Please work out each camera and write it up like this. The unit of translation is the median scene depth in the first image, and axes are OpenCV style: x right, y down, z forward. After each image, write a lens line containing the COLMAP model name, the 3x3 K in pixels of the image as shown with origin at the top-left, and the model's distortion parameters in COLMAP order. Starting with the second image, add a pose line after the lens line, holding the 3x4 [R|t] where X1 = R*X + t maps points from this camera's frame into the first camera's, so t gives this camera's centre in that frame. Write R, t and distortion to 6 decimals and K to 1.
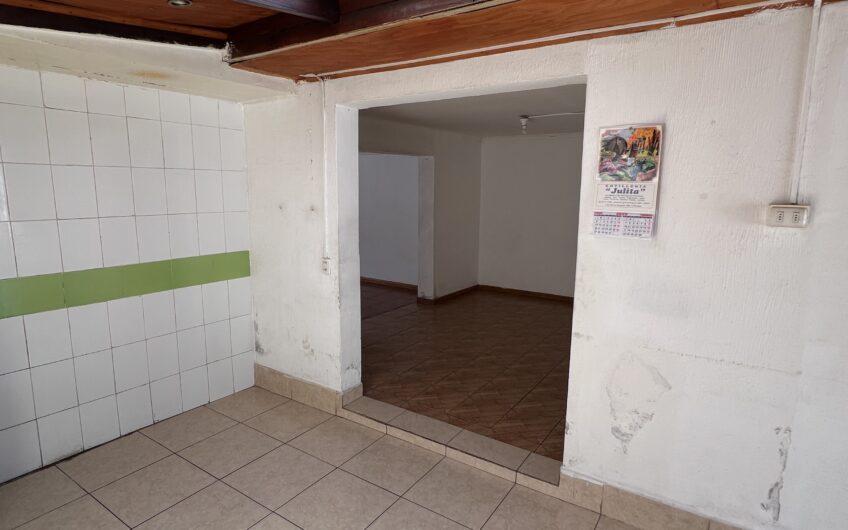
lens RADIAL K [[464.5, 0, 424.0], [0, 464.5, 265.0], [0, 0, 1]] dist [0.000880, 0.000171]
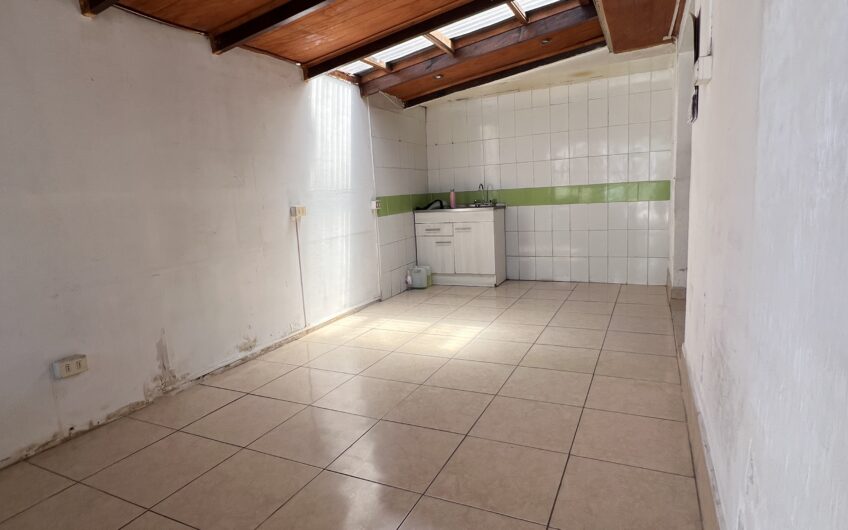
lens RADIAL K [[464.5, 0, 424.0], [0, 464.5, 265.0], [0, 0, 1]] dist [0.000880, 0.000171]
pose [[0.131953, 0.130644, -0.982609, 1.175140], [-0.103922, 0.987637, 0.117357, 0.171003], [0.985793, 0.086629, 0.143899, 0.192871]]
